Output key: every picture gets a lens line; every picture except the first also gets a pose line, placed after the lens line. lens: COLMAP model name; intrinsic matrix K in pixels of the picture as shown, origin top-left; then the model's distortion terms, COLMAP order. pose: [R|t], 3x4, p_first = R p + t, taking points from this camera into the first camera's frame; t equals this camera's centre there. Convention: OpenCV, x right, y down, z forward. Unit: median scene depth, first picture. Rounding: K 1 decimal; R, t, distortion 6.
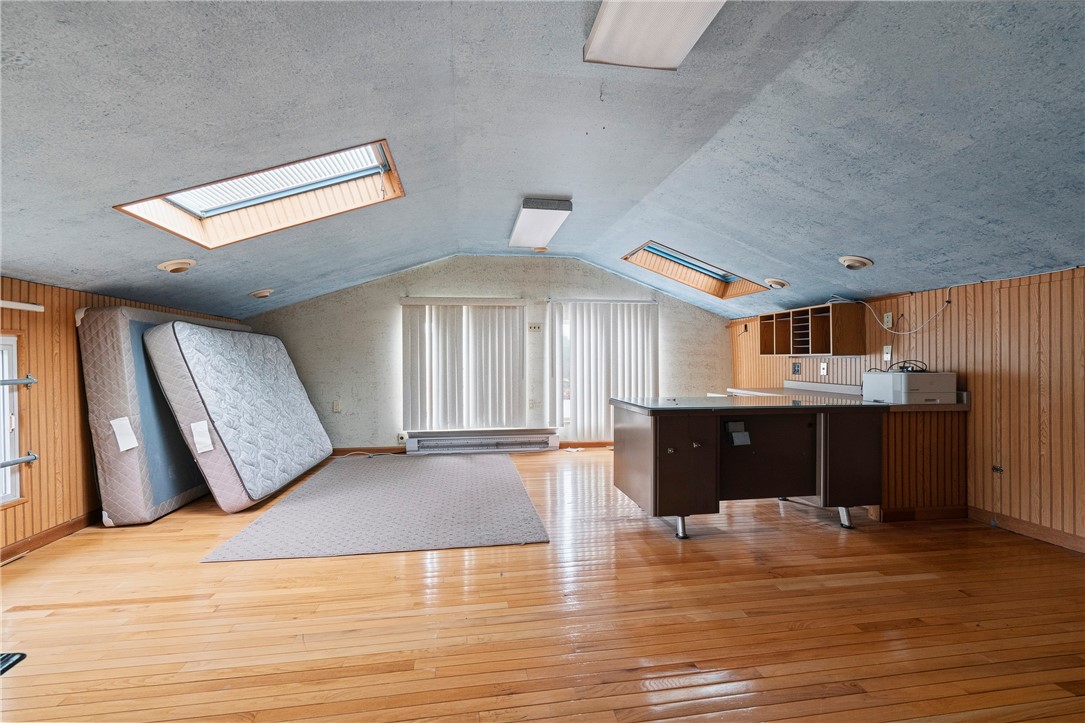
lens RADIAL K [[487.1, 0, 545.3], [0, 487.1, 361.9], [0, 0, 1]] dist [-0.003718, 0.000236]
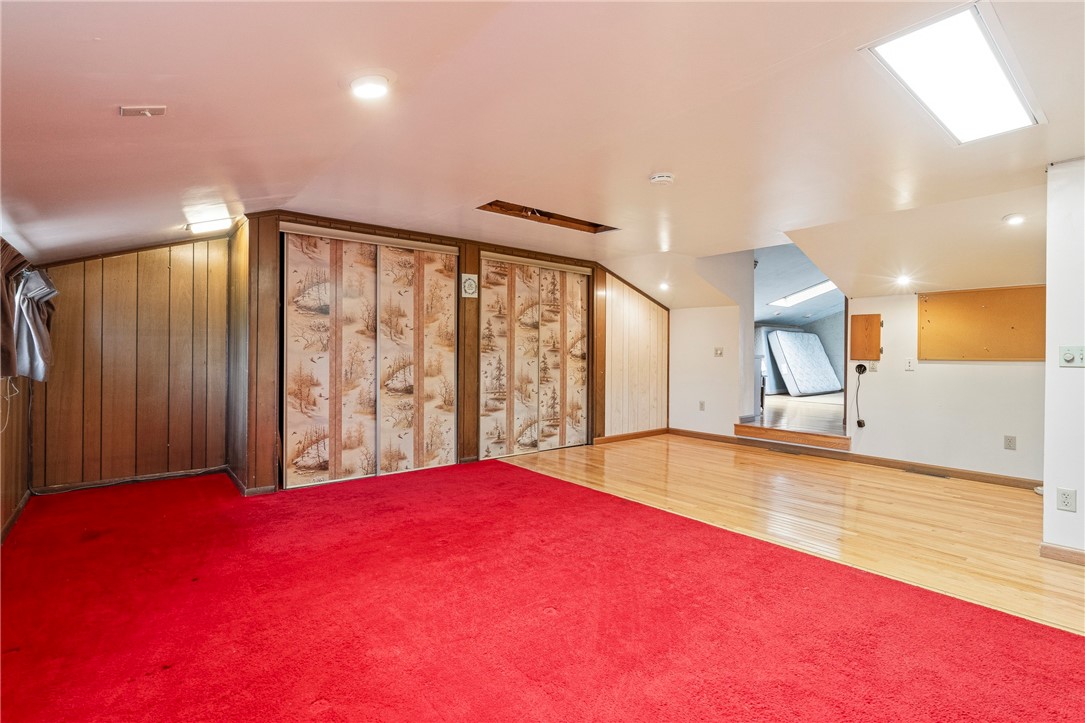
lens RADIAL K [[487.1, 0, 544.8], [0, 487.1, 358.5], [0, 0, 1]] dist [-0.003718, 0.000236]
pose [[0.482603, -0.000911, -0.875839, 1.098640], [-0.002096, 0.999995, -0.002195, 0.096770], [0.875837, 0.002895, 0.482599, -1.586139]]
